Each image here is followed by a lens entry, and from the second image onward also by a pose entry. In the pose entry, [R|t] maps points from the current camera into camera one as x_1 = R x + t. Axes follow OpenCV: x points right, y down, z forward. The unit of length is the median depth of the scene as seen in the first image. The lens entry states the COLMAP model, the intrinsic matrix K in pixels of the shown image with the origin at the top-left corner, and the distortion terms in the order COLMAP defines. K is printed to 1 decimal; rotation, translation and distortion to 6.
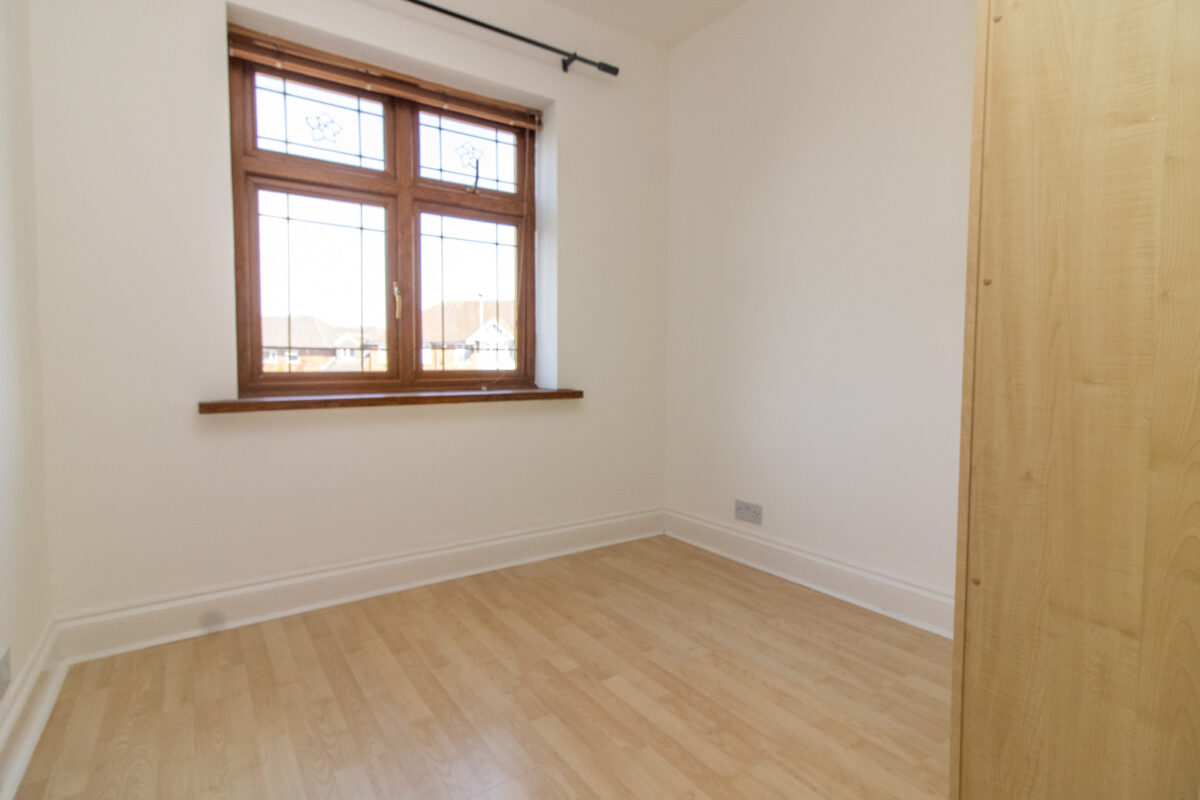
lens RADIAL K [[561.5, 0, 599.5], [0, 561.5, 385.1], [0, 0, 1]] dist [0.011127, -0.000114]
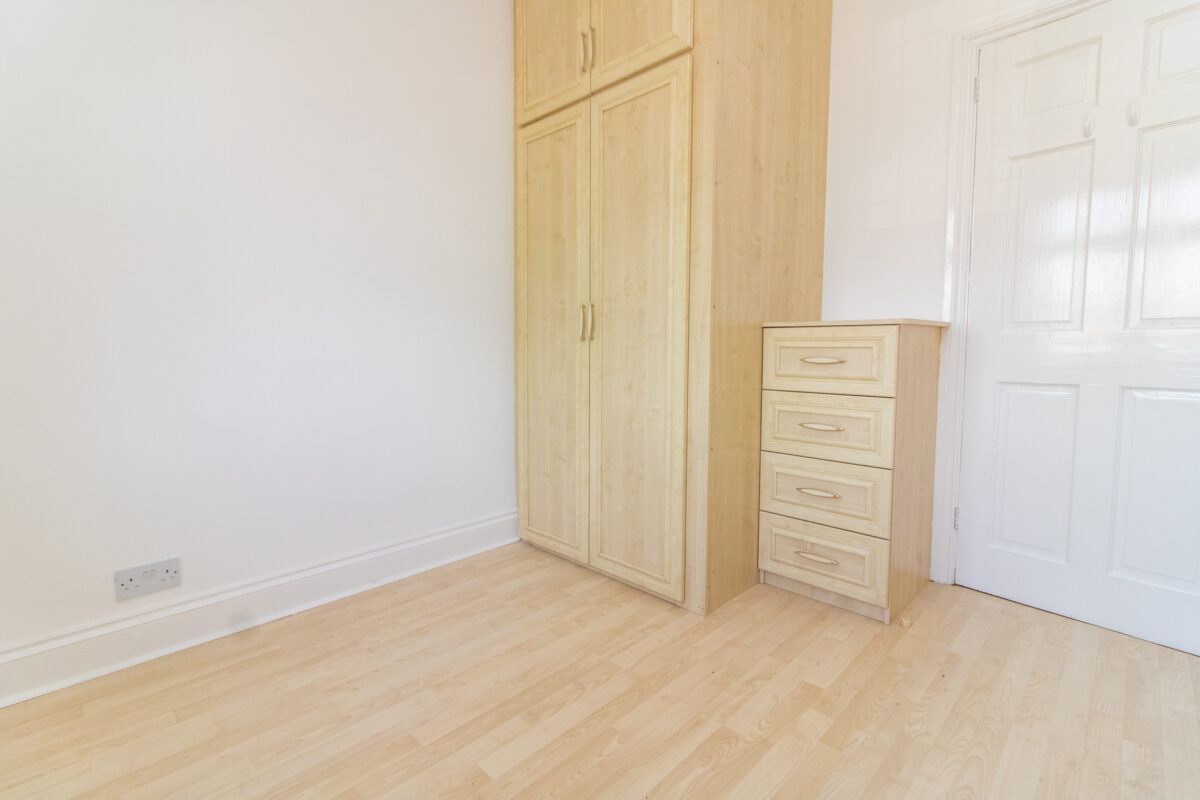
lens RADIAL K [[561.5, 0, 599.5], [0, 561.5, 385.1], [0, 0, 1]] dist [0.011127, -0.000114]
pose [[-0.185539, -0.071753, 0.980014, -0.747650], [0.032340, 0.996344, 0.079071, -0.039119], [-0.982105, 0.046364, -0.182540, 1.036057]]
